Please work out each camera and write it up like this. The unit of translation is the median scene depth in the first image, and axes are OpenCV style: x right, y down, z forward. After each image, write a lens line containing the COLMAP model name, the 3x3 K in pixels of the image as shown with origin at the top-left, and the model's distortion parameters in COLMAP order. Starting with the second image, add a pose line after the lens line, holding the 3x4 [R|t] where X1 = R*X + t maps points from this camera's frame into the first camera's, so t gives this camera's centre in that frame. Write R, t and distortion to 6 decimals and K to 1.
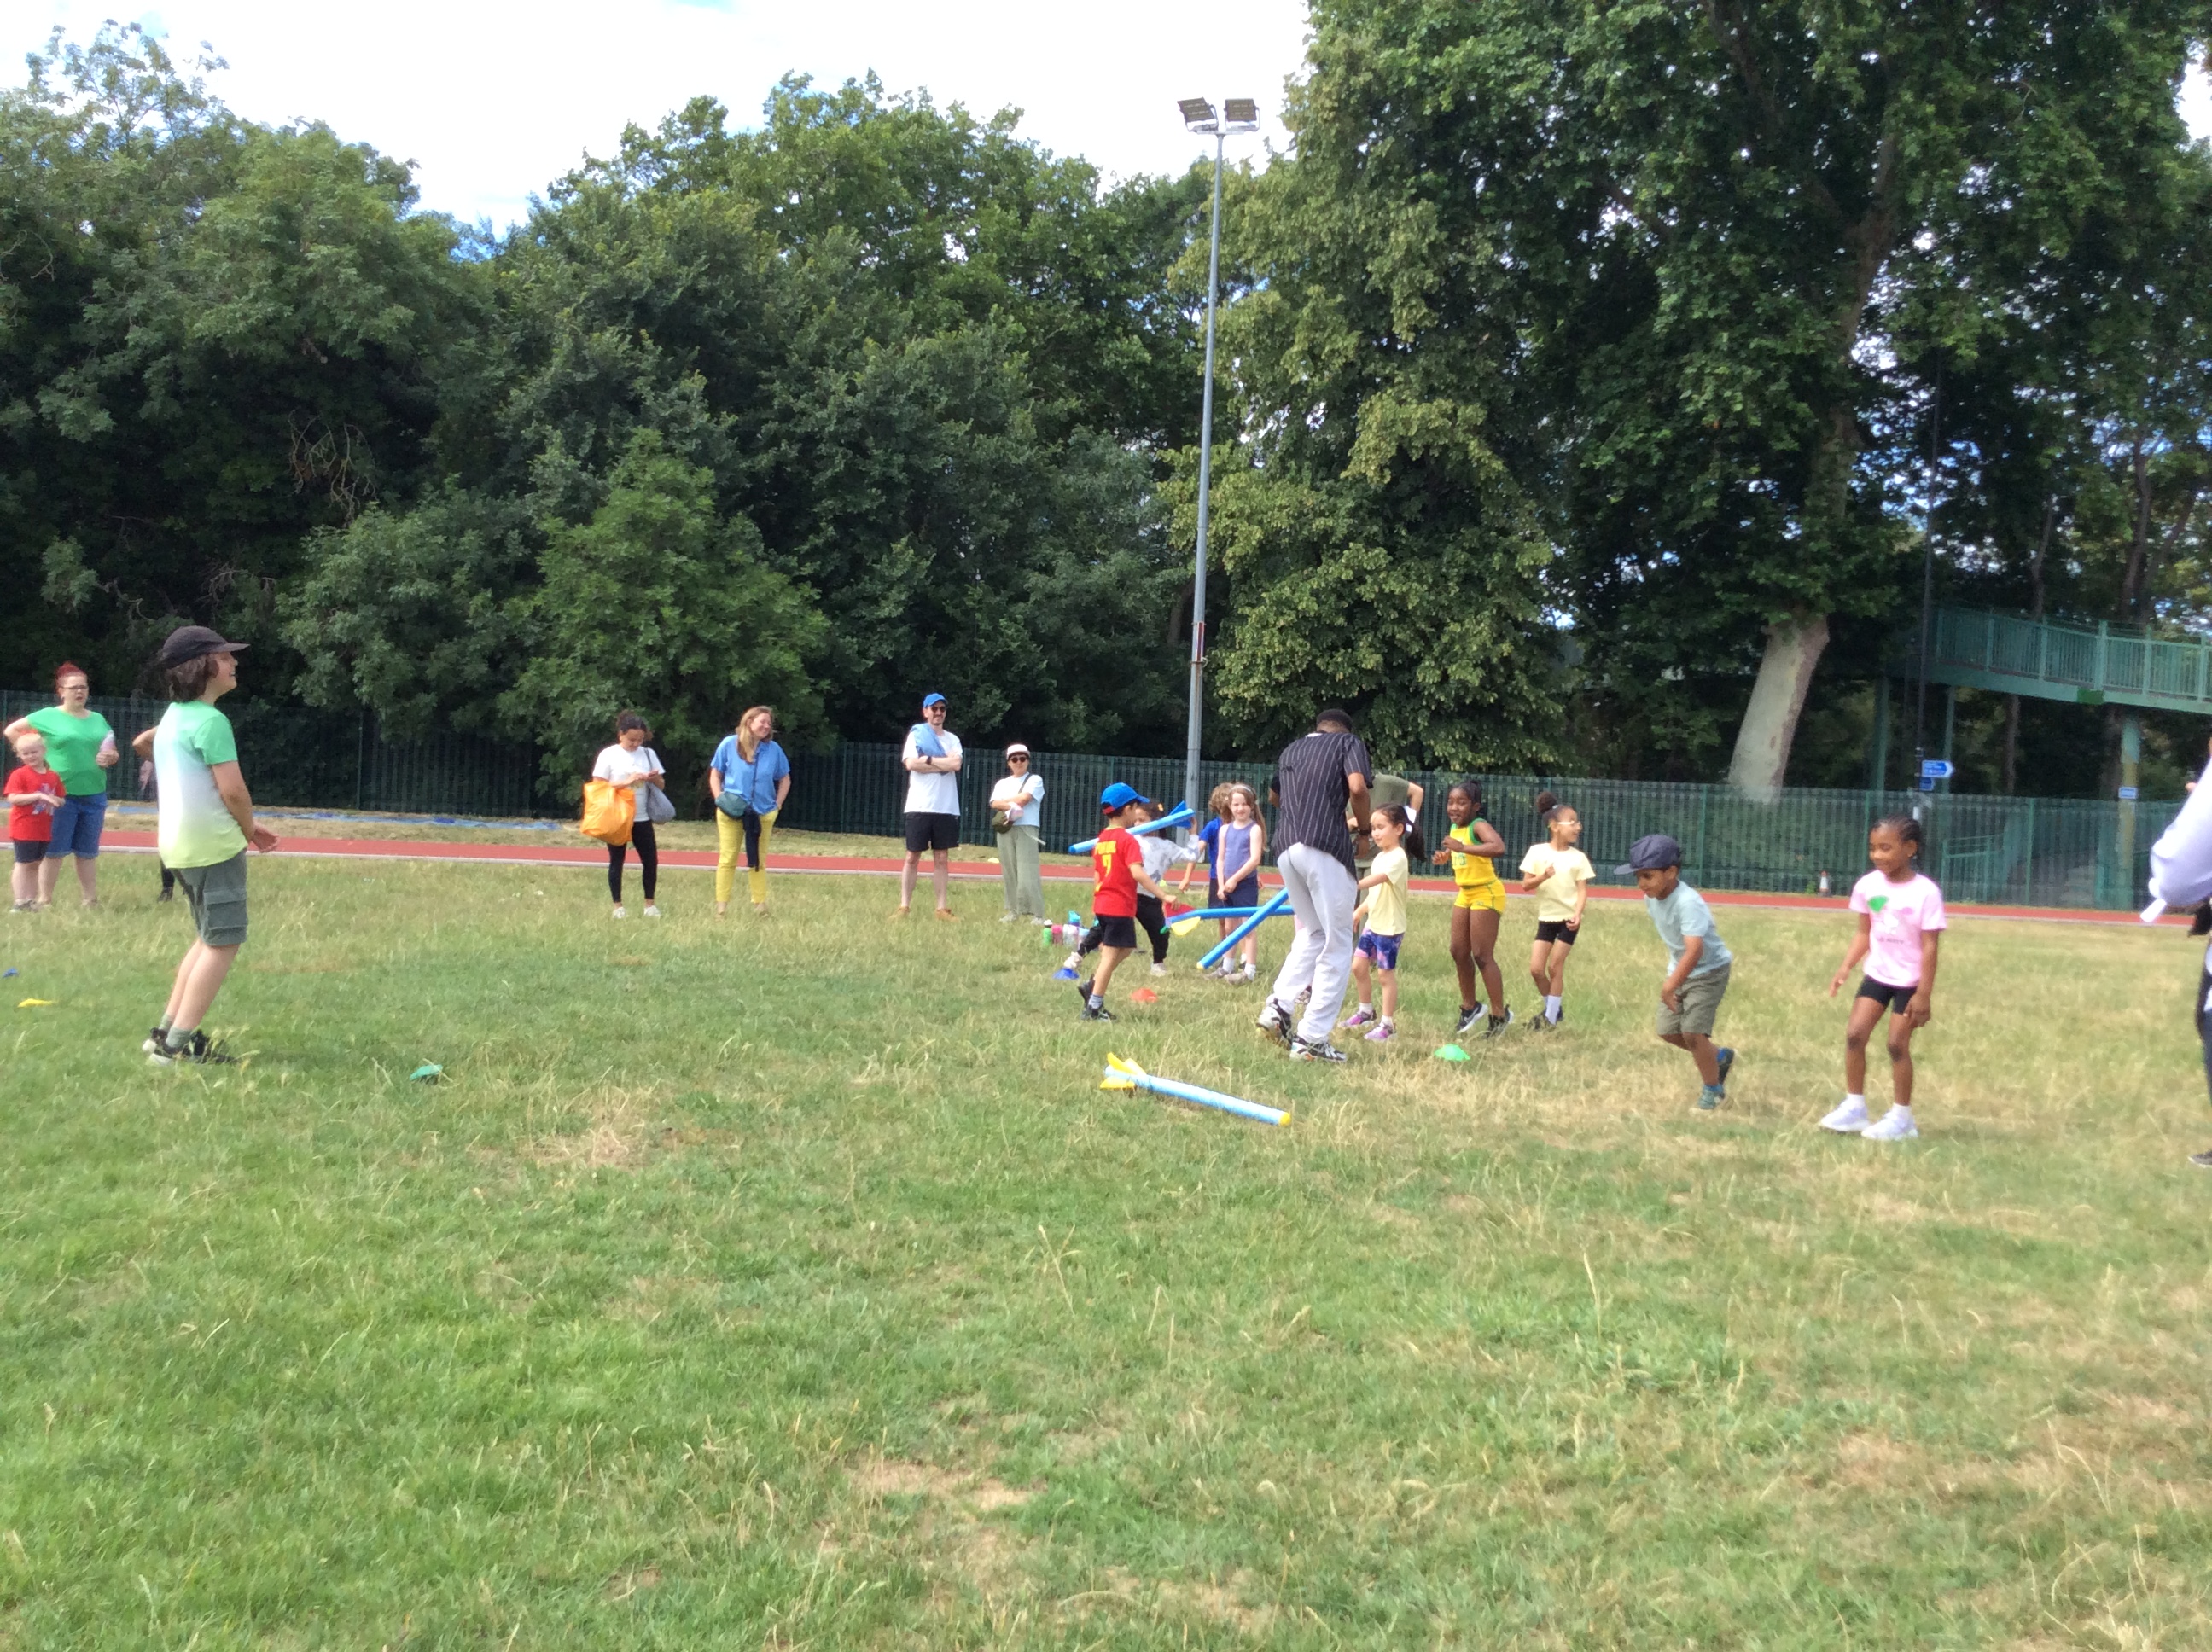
lens RADIAL K [[1949.6, 0, 1098.6], [0, 1949.6, 895.3], [0, 0, 1]] dist [0.074665, -0.159722]
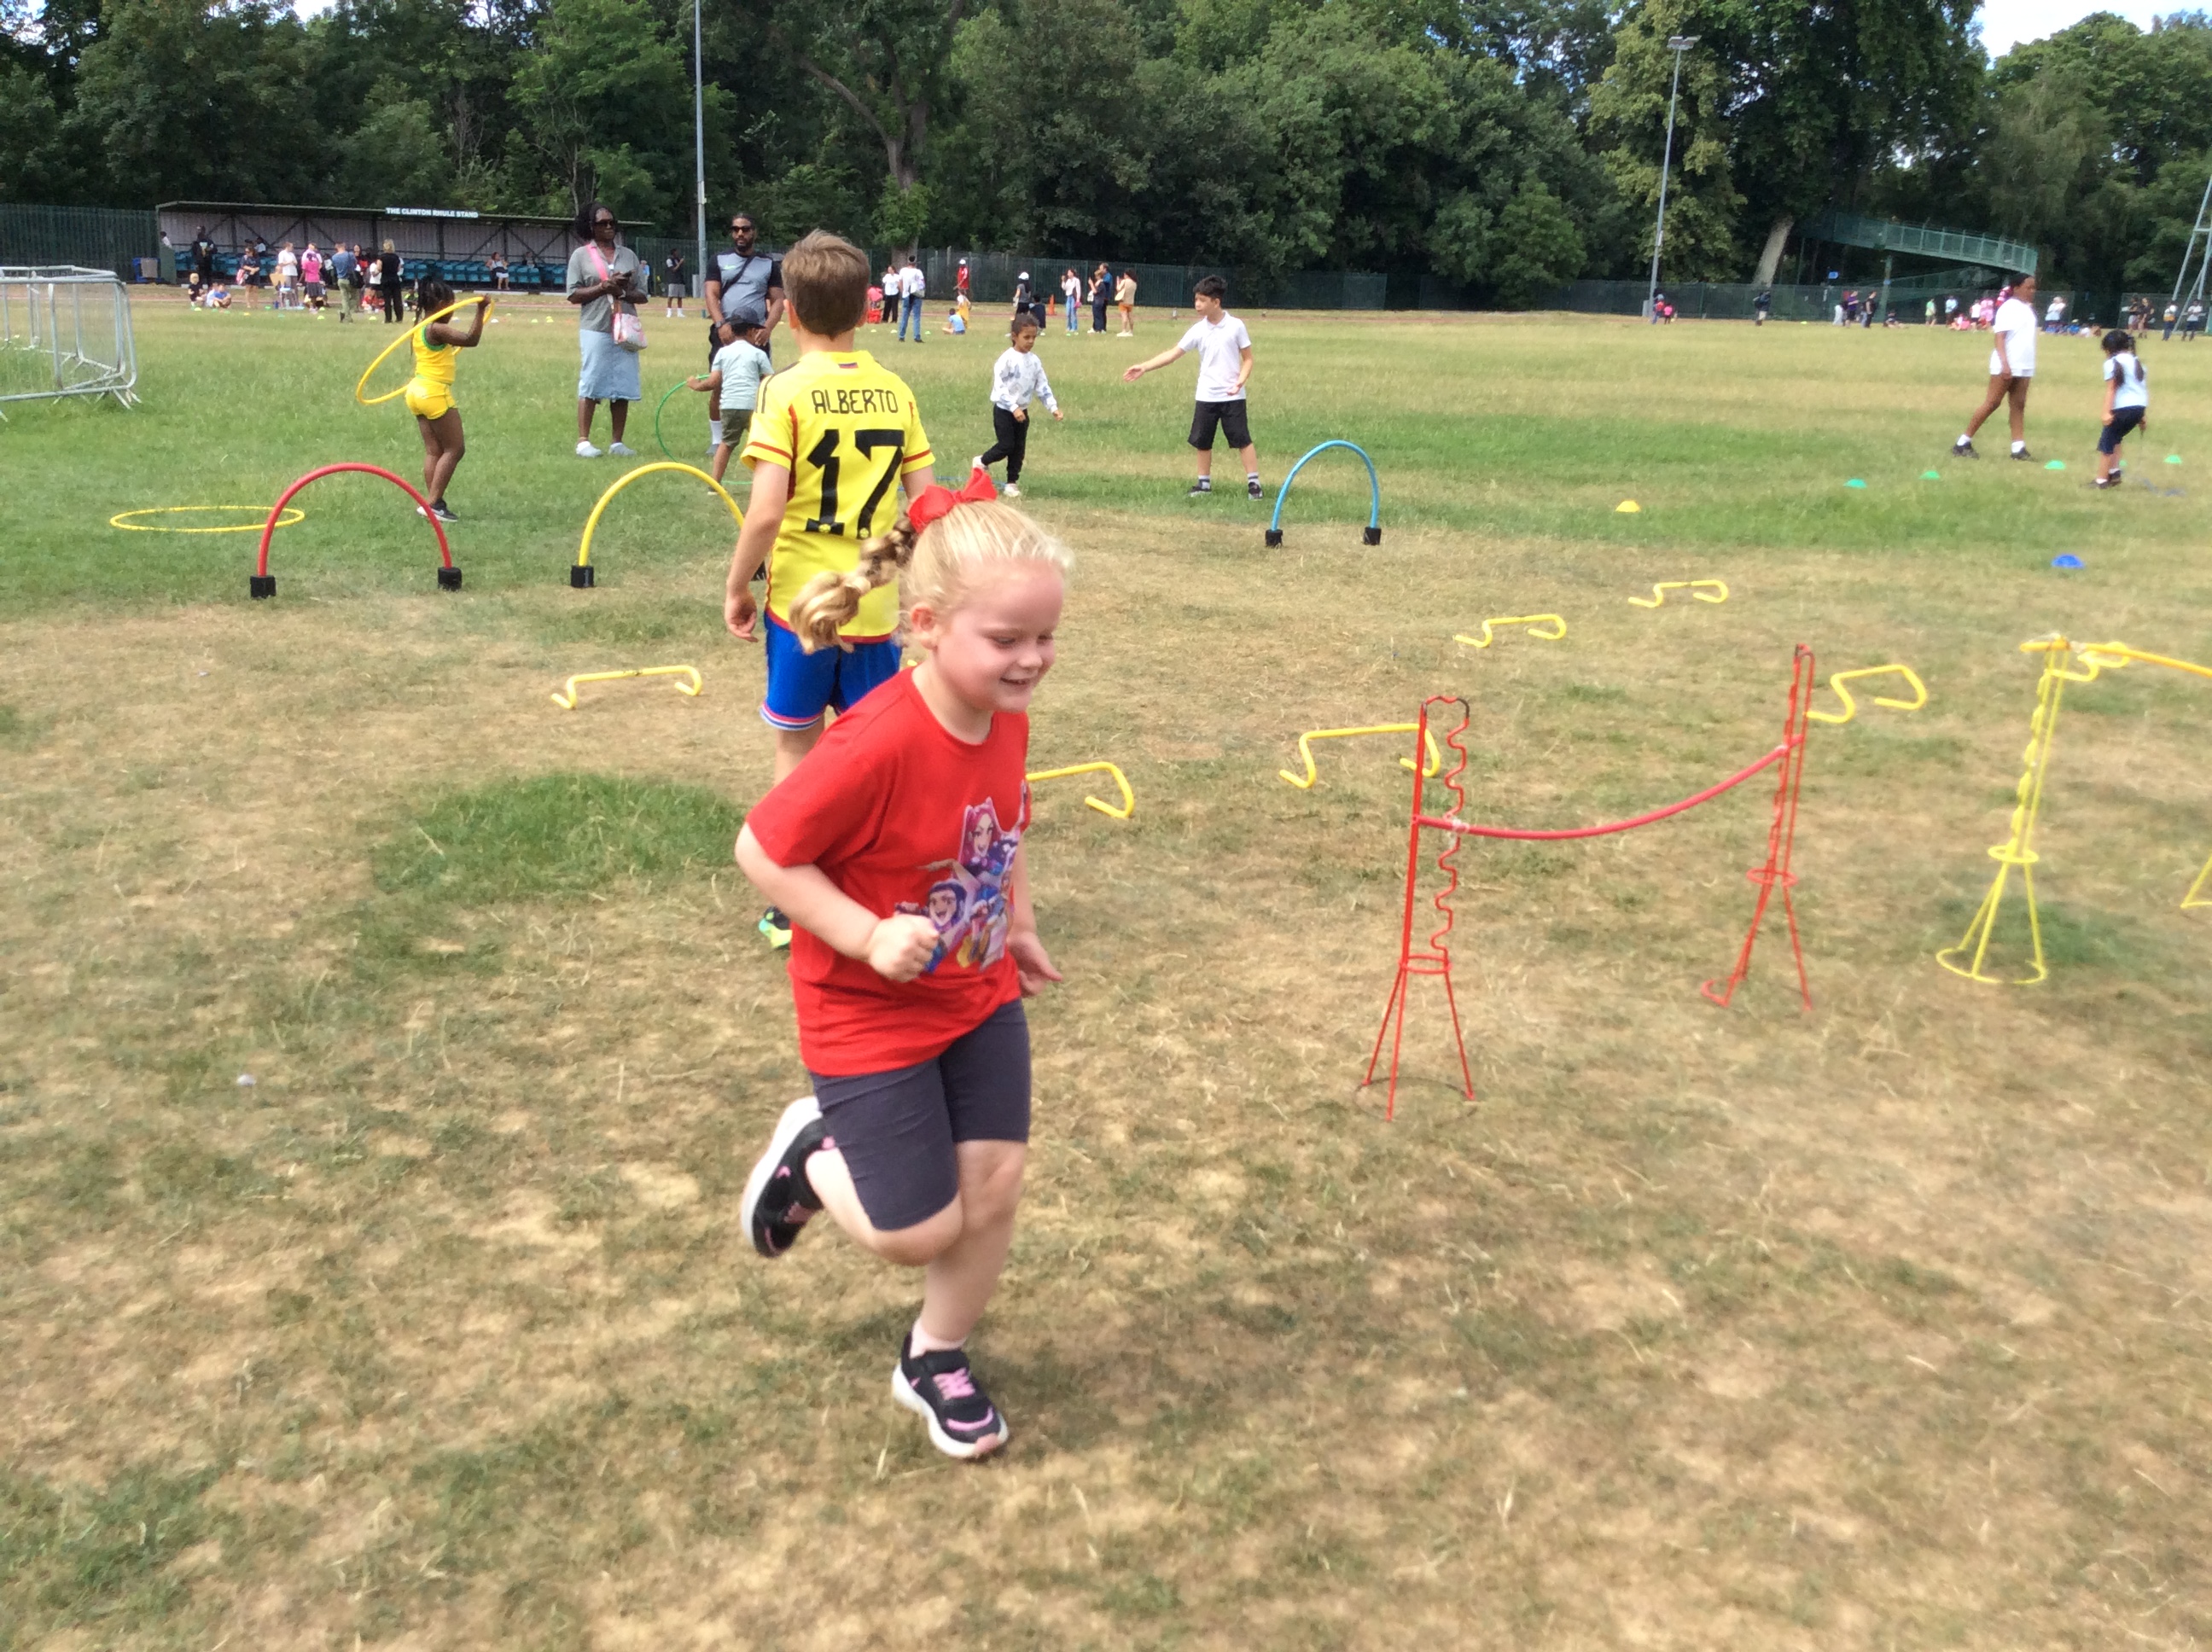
lens RADIAL K [[2010.0, 0, 1124.7], [0, 2010.0, 908.0], [0, 0, 1]] dist [0.117360, -0.214234]
pose [[0.929129, -0.128446, 0.346730, -1.752282], [0.032077, 0.962189, 0.270487, -0.018128], [-0.368363, -0.240196, 0.898117, -1.546551]]
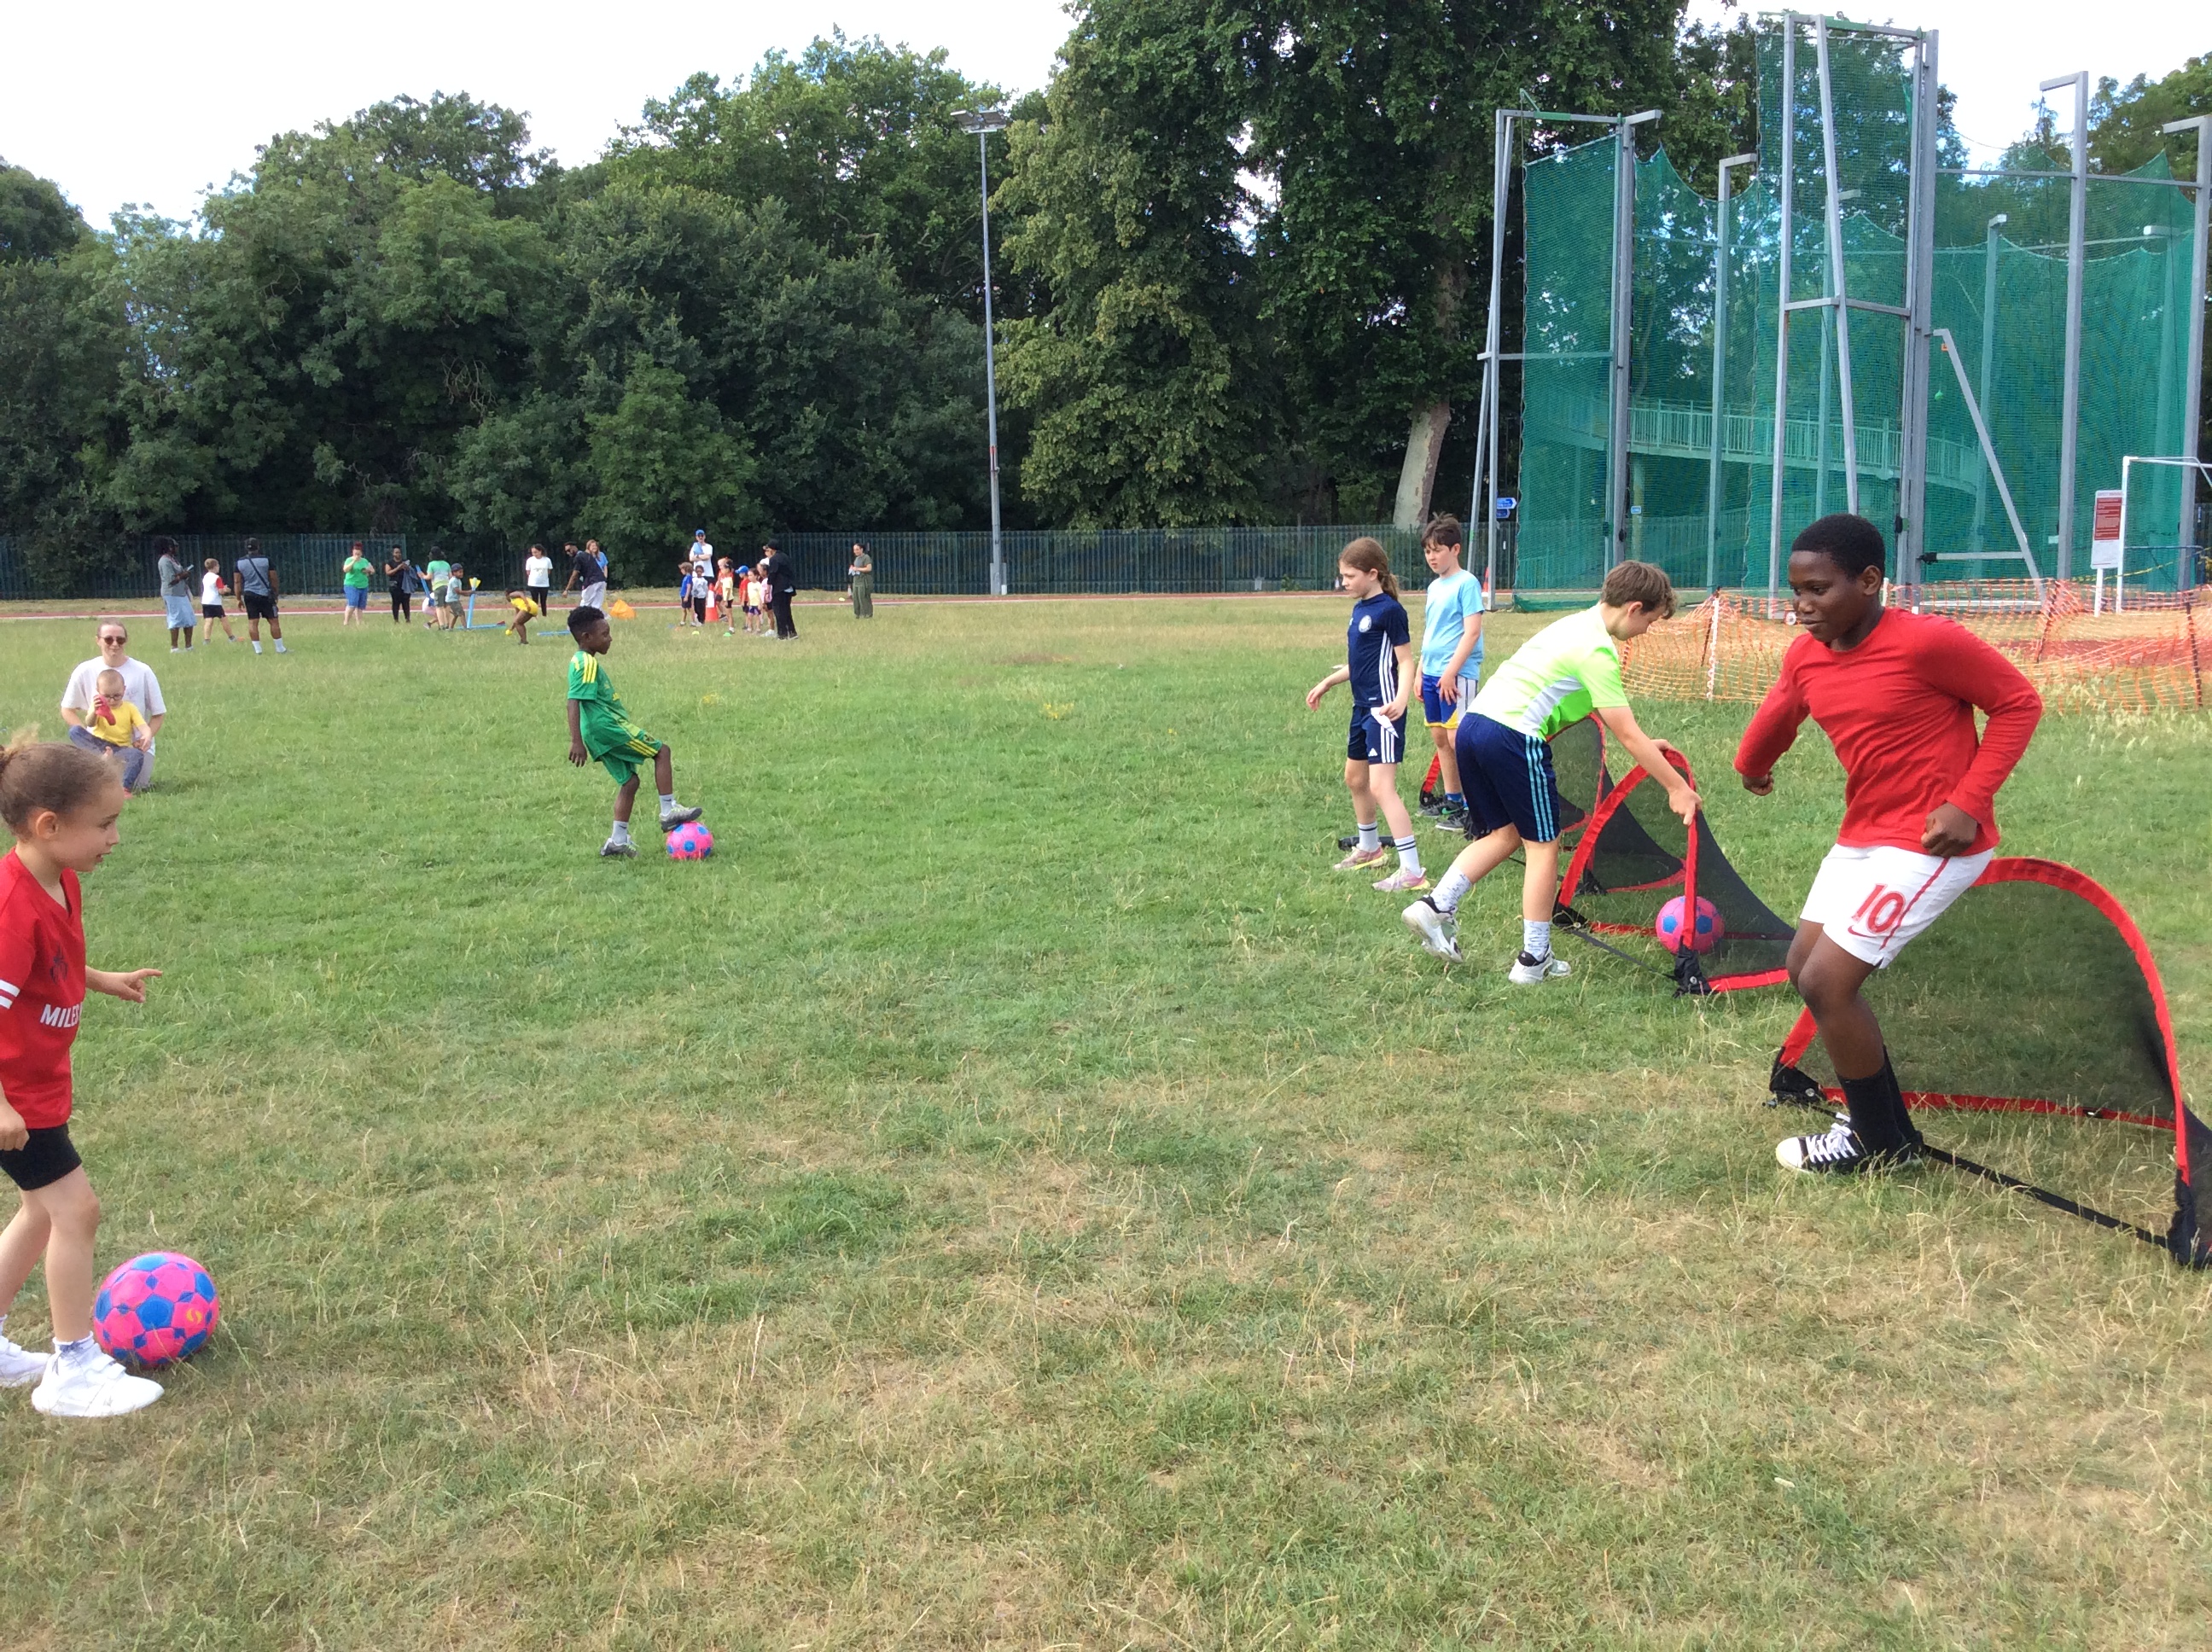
lens RADIAL K [[1977.9, 0, 1111.5], [0, 1977.9, 884.7], [0, 0, 1]] dist [0.119105, -0.214933]
pose [[0.991977, -0.041929, -0.119263, 0.318454], [0.055664, 0.991888, 0.114276, 0.037542], [0.113504, -0.119997, 0.986264, -0.635810]]
